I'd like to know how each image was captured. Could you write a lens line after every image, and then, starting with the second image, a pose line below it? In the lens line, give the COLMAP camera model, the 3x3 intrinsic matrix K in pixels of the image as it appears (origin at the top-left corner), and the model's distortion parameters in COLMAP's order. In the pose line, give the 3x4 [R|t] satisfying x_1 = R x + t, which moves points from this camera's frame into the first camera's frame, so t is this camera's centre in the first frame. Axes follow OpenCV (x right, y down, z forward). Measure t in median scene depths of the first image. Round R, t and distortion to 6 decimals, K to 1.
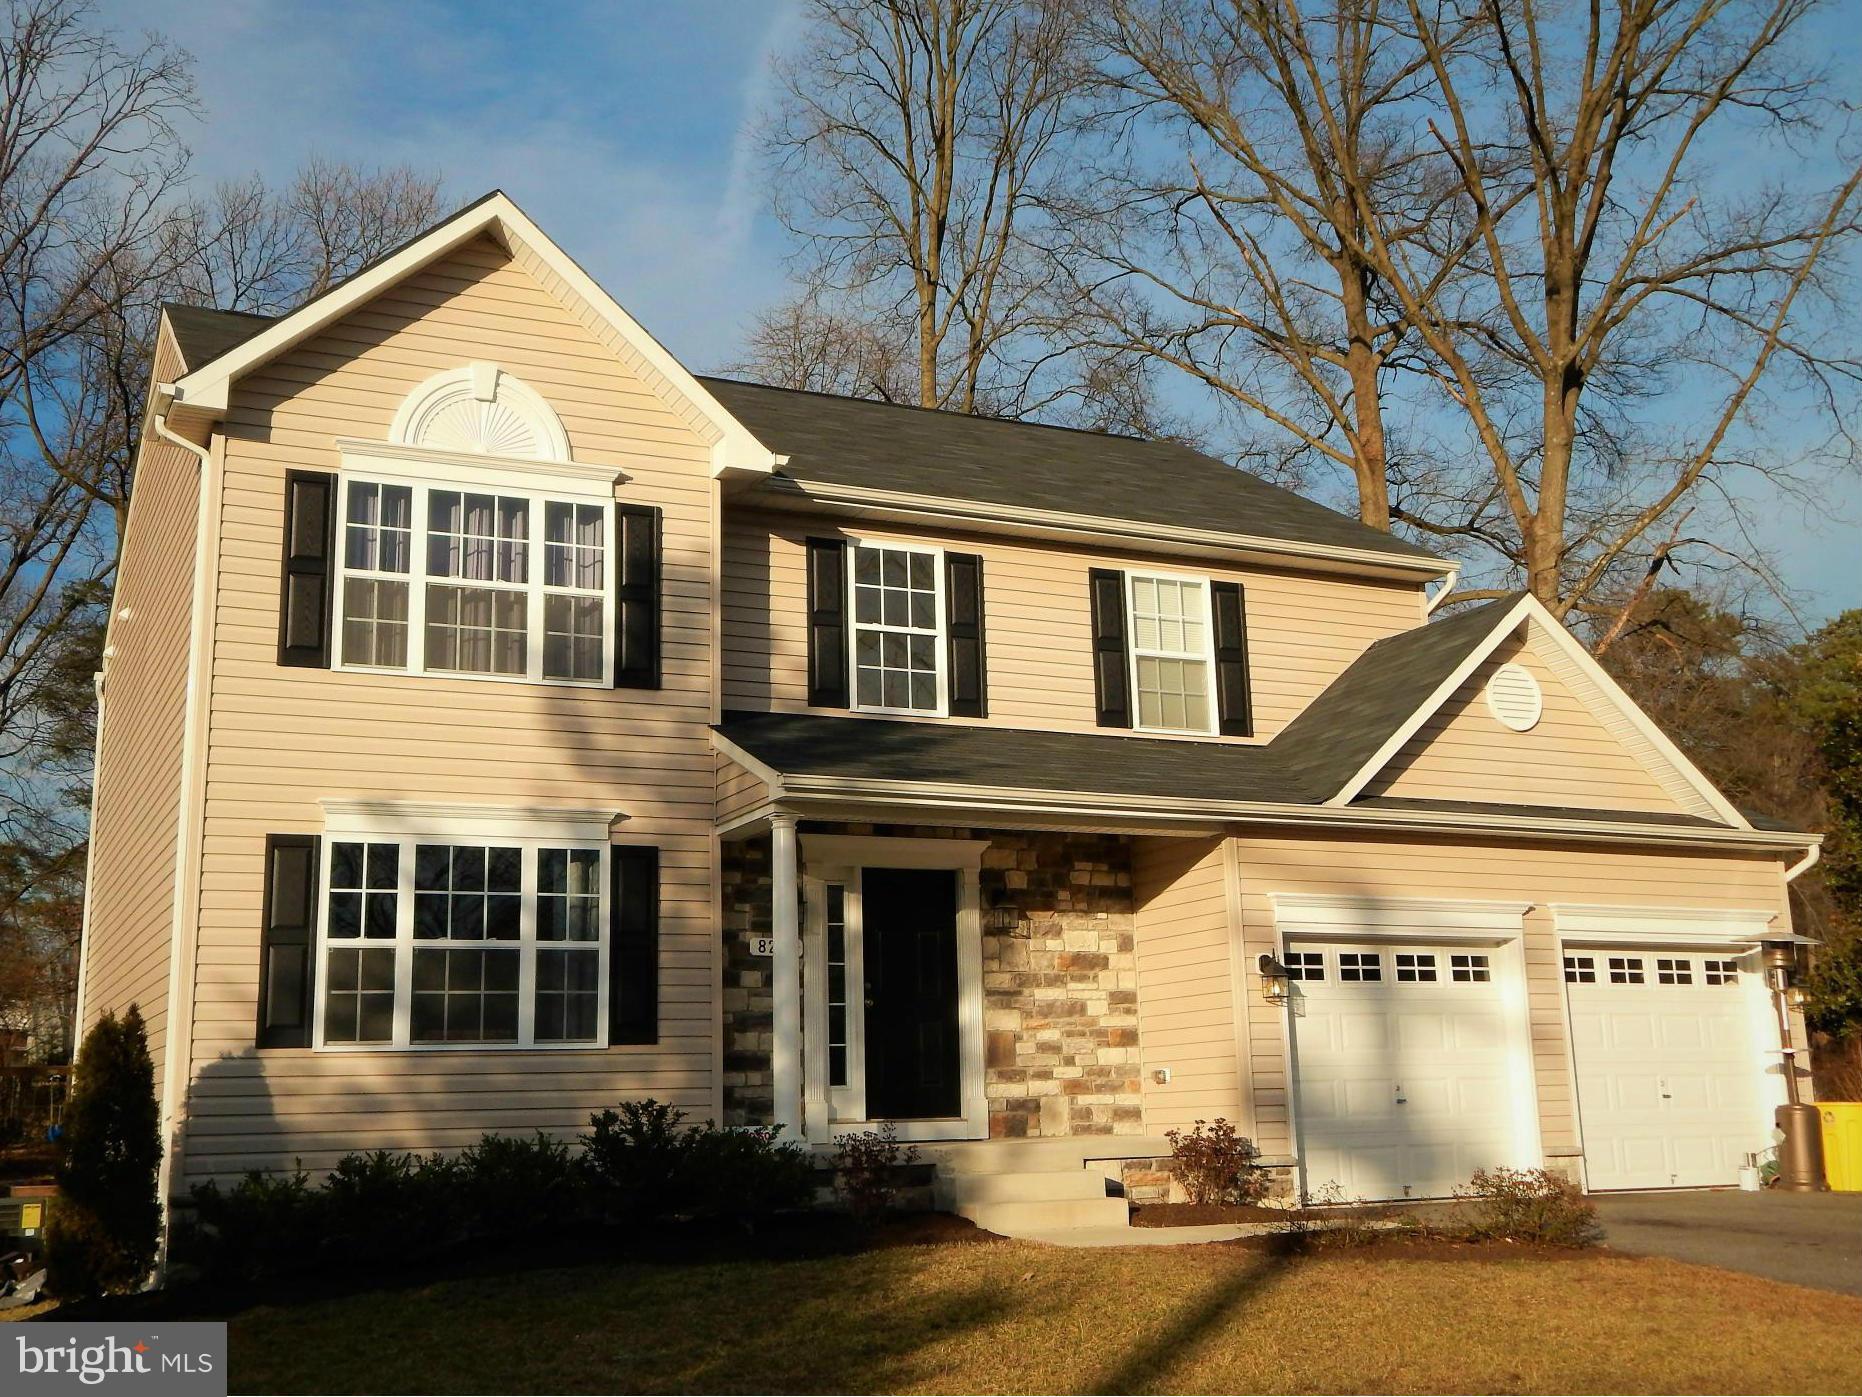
lens RADIAL K [[1875.0, 0, 931.0], [0, 1875.0, 698.5], [0, 0, 1]] dist [-0.024587, -0.017778]
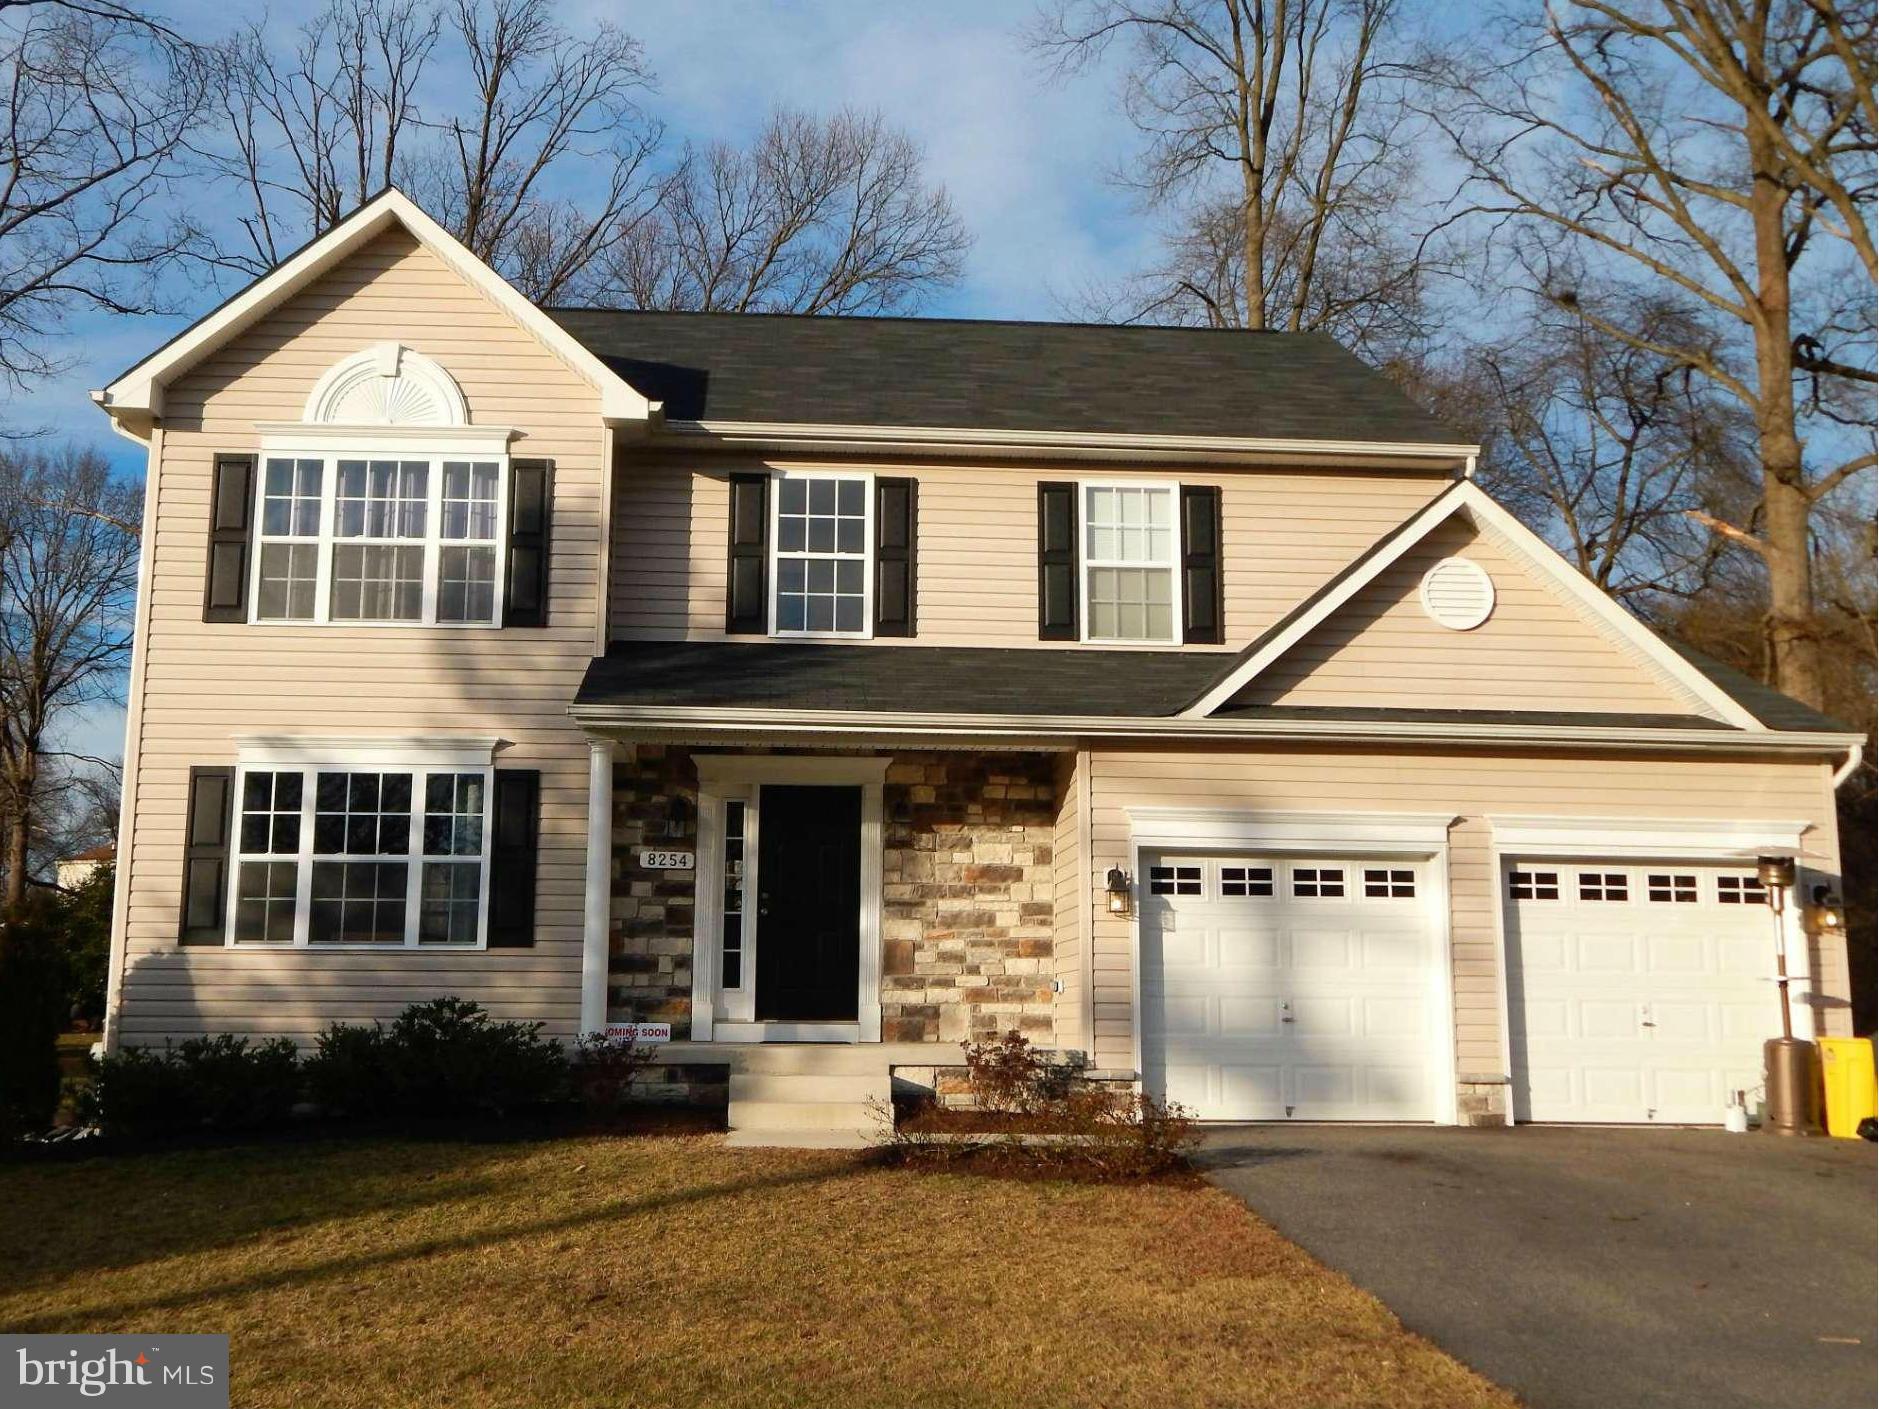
lens RADIAL K [[1862.2, 0, 899.9], [0, 1862.2, 706.0], [0, 0, 1]] dist [-0.013765, -0.009785]
pose [[0.941120, -0.024751, -0.337165, 0.395146], [0.044442, 0.997719, 0.050808, -0.004580], [0.335138, -0.062801, 0.940074, 0.038087]]
